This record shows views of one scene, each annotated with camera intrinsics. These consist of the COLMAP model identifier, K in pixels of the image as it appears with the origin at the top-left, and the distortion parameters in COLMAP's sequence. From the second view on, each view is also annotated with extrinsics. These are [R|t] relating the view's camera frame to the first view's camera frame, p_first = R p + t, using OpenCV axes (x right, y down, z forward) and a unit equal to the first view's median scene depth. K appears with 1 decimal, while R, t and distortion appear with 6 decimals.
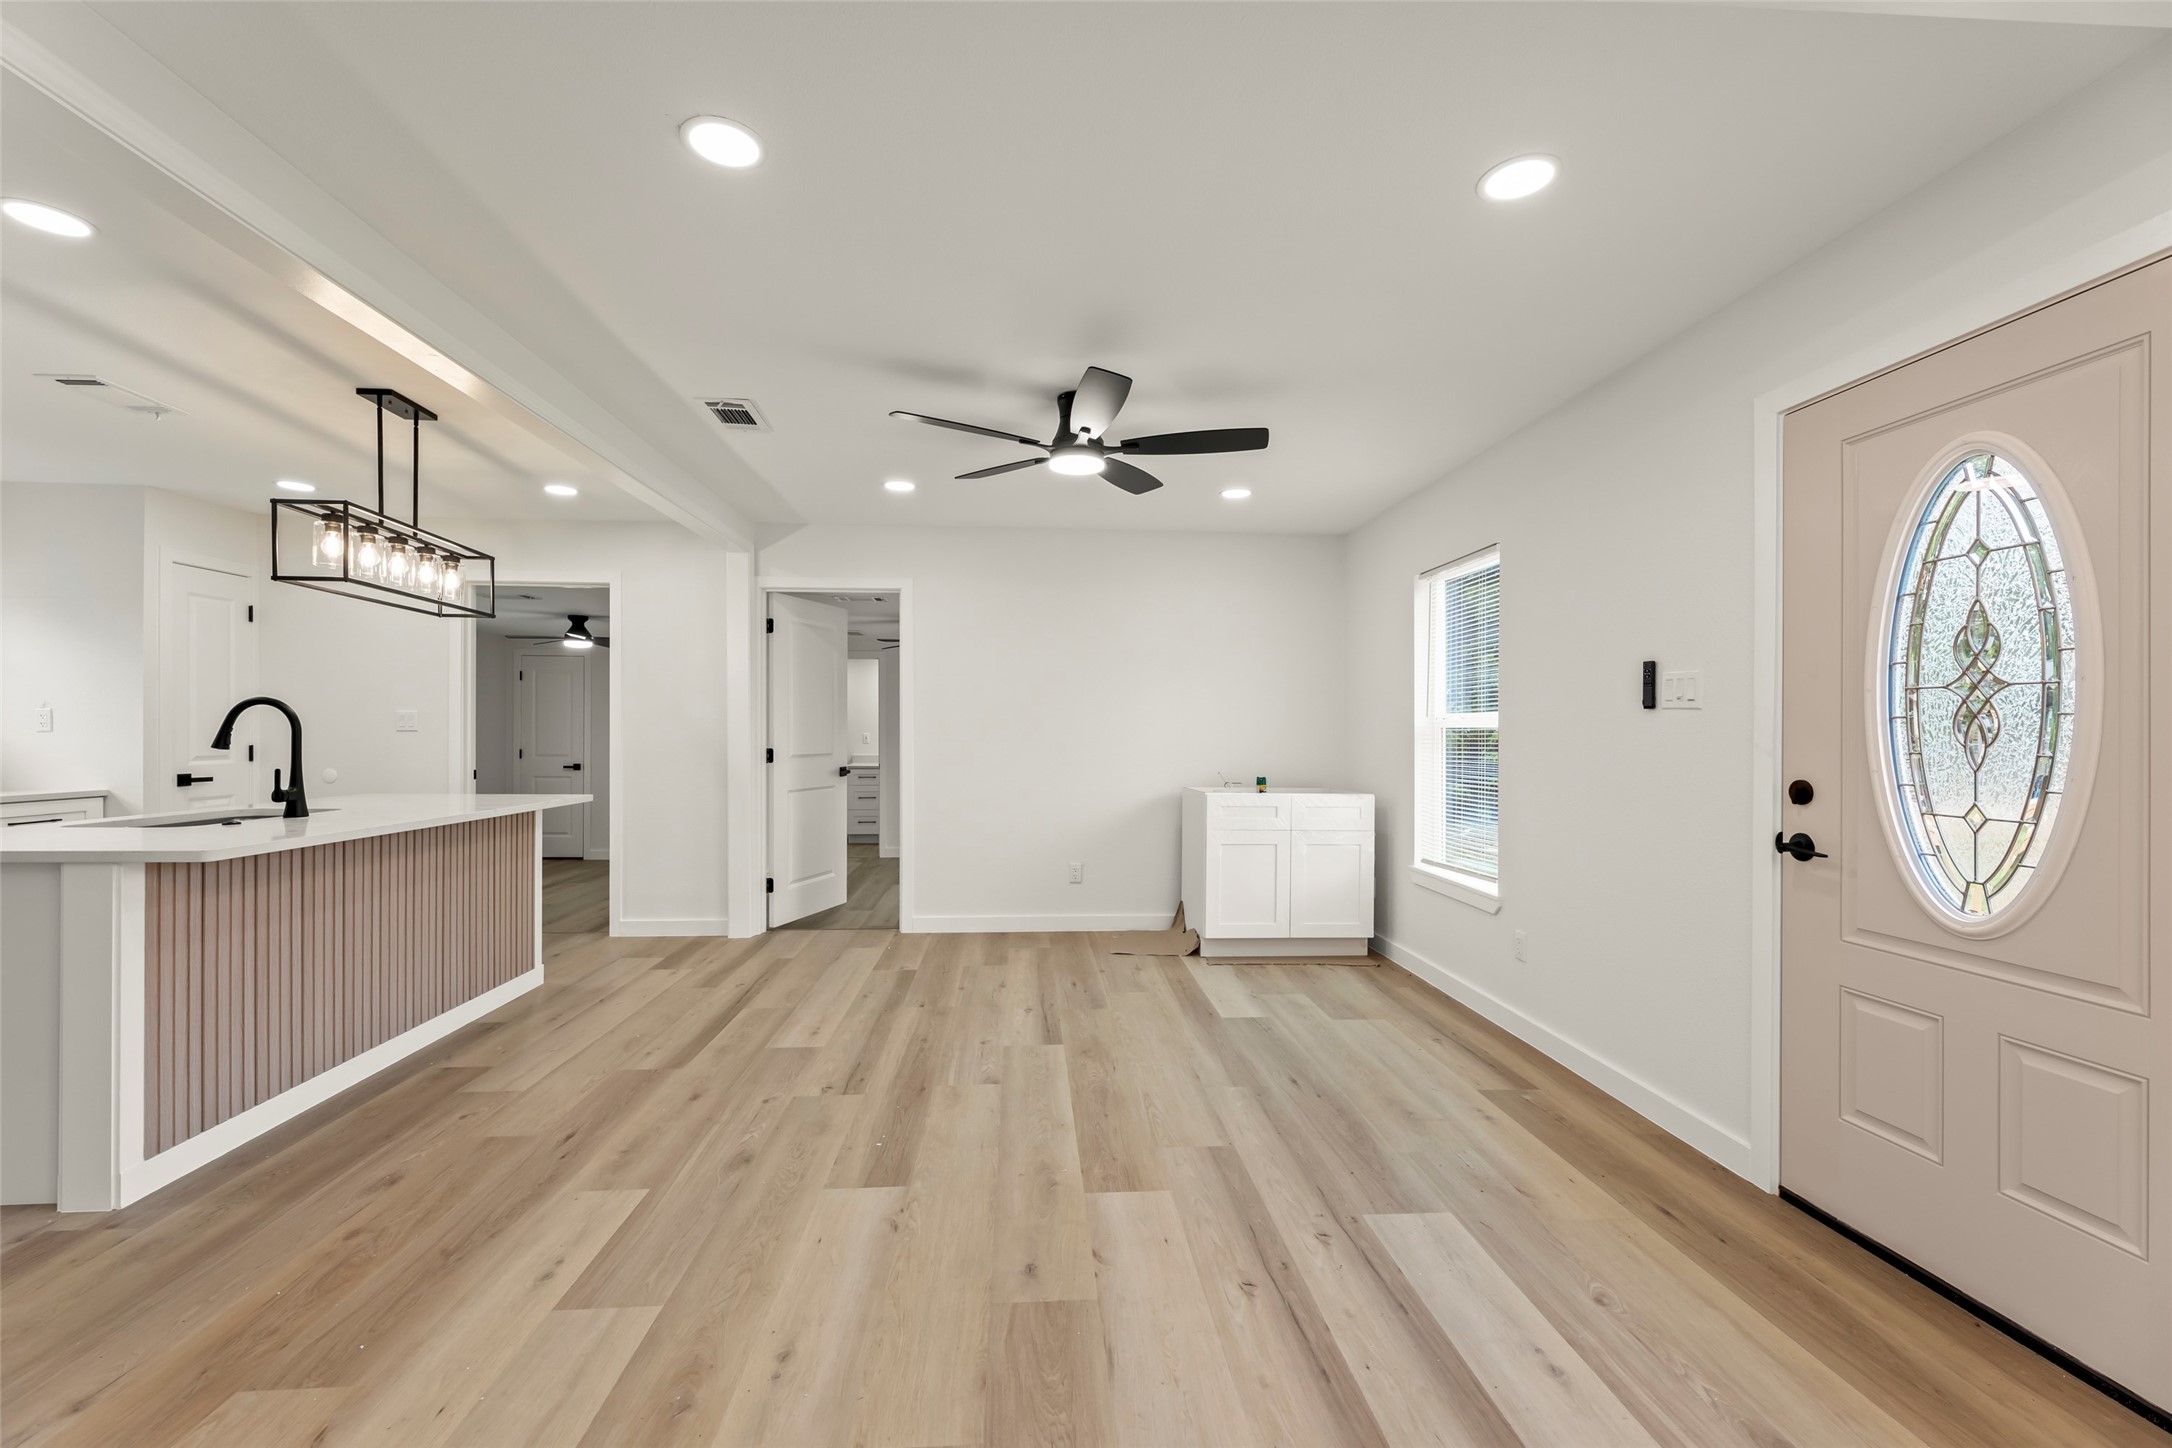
lens RADIAL K [[882.0, 0, 1067.6], [0, 882.0, 727.6], [0, 0, 1]] dist [-0.000244, 0.000368]
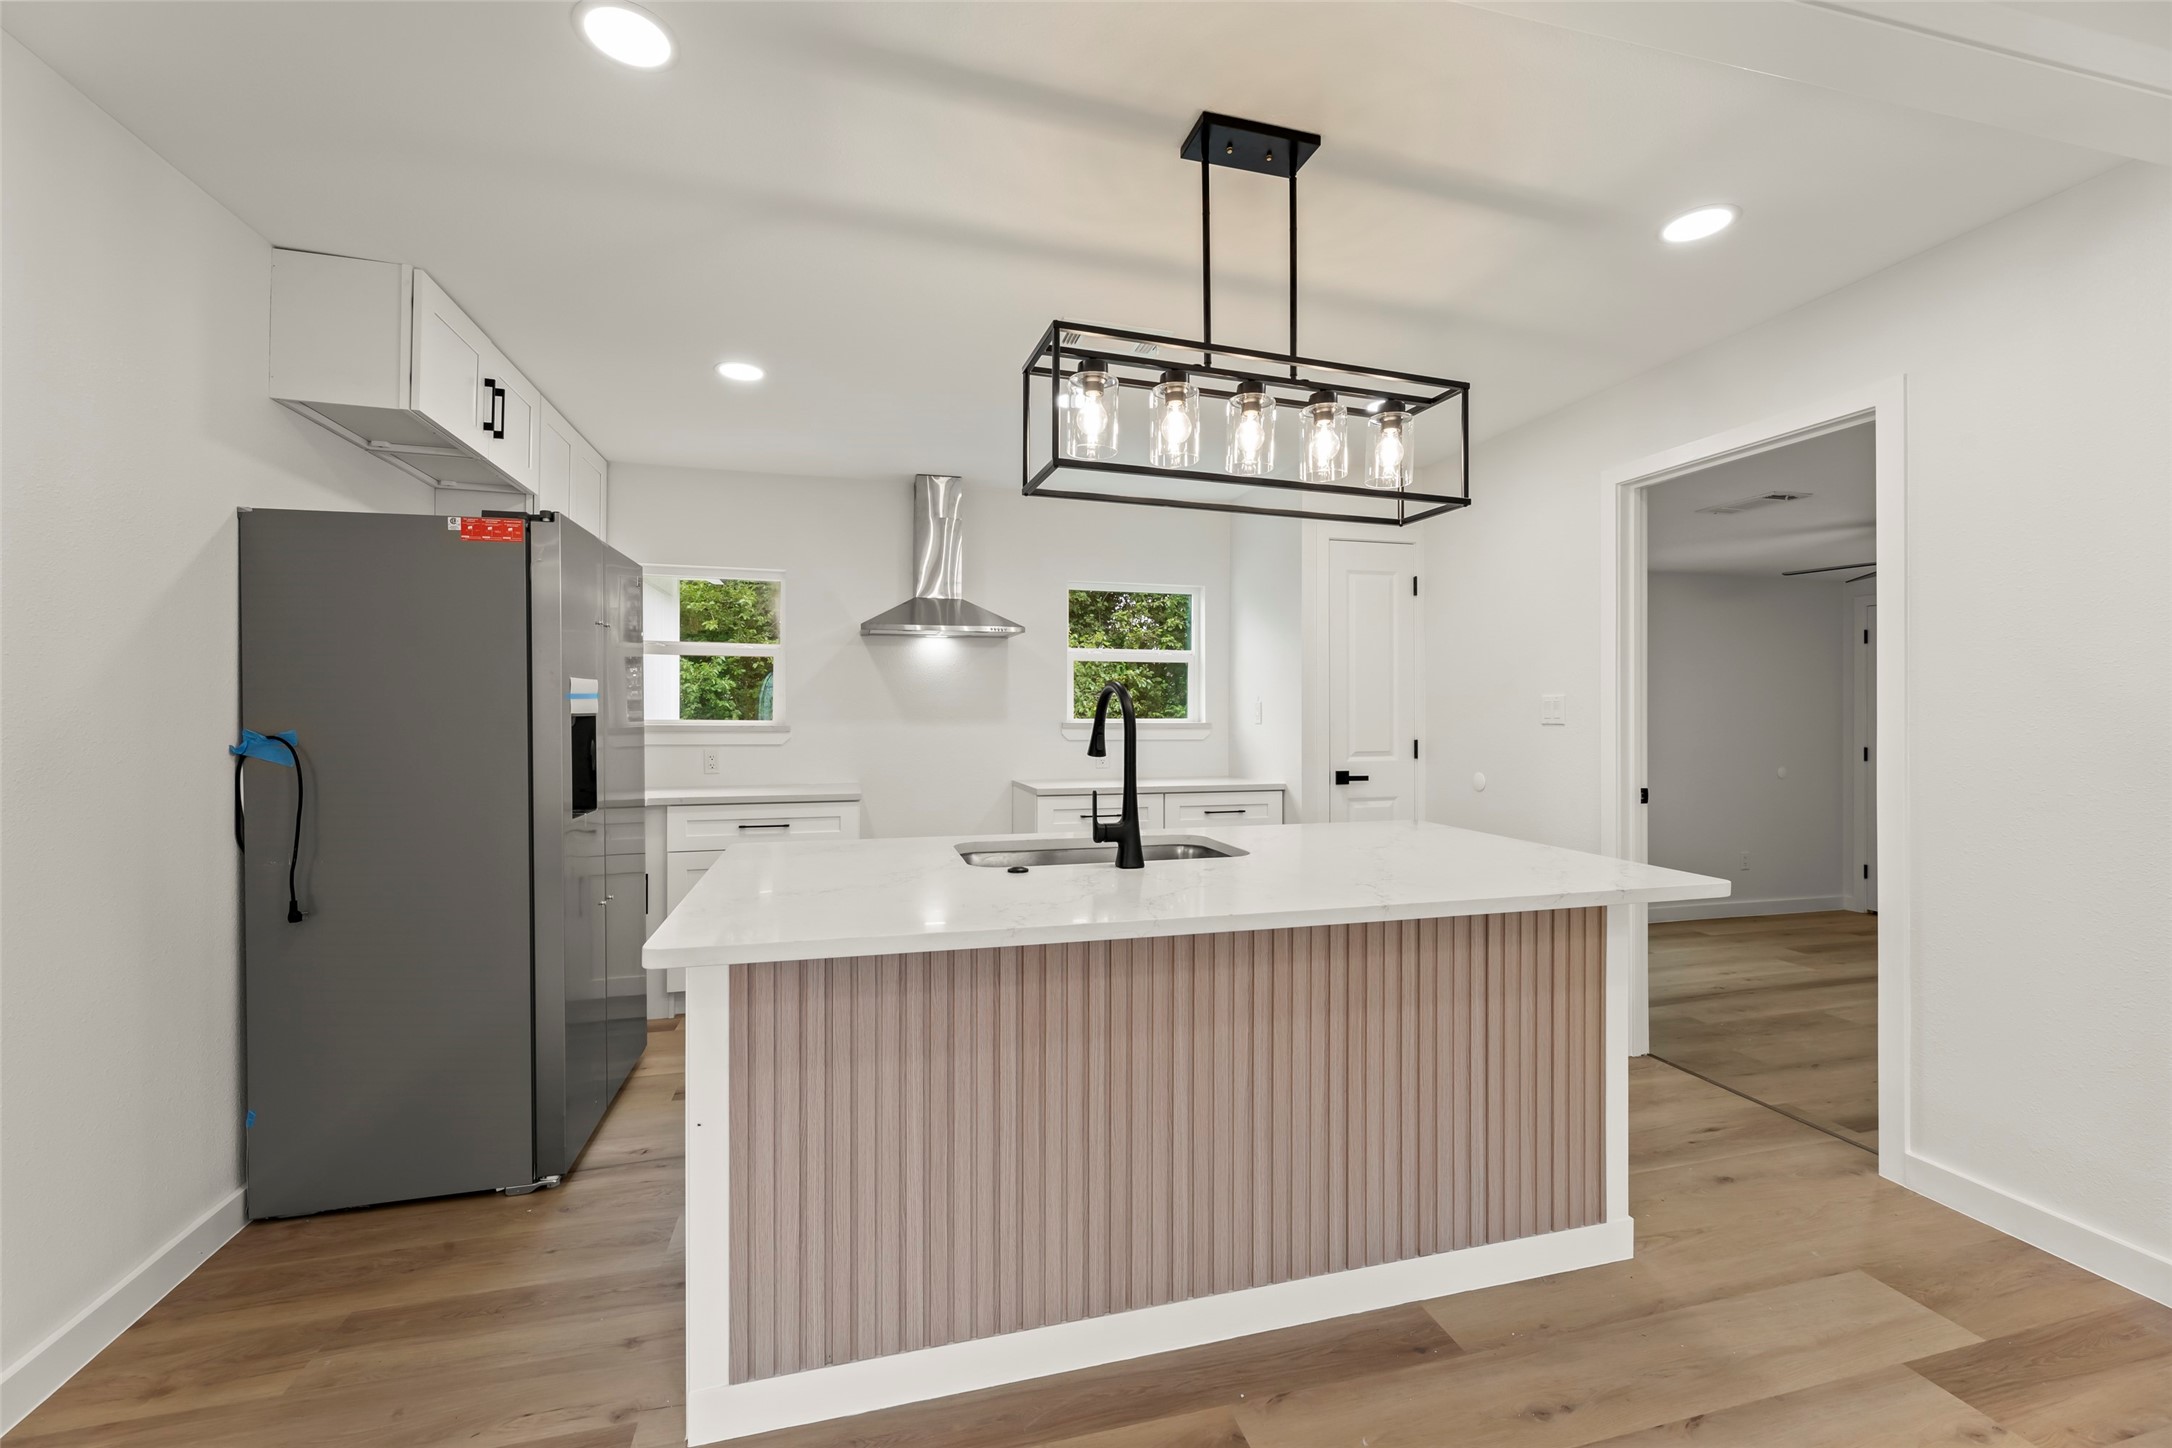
lens RADIAL K [[882.0, 0, 1083.3], [0, 882.0, 716.9], [0, 0, 1]] dist [-0.000244, 0.000368]
pose [[0.199323, -0.001592, -0.979932, -0.208003], [0.008181, 0.999967, 0.000040, -0.006463], [0.979900, -0.008024, 0.199330, 0.692017]]
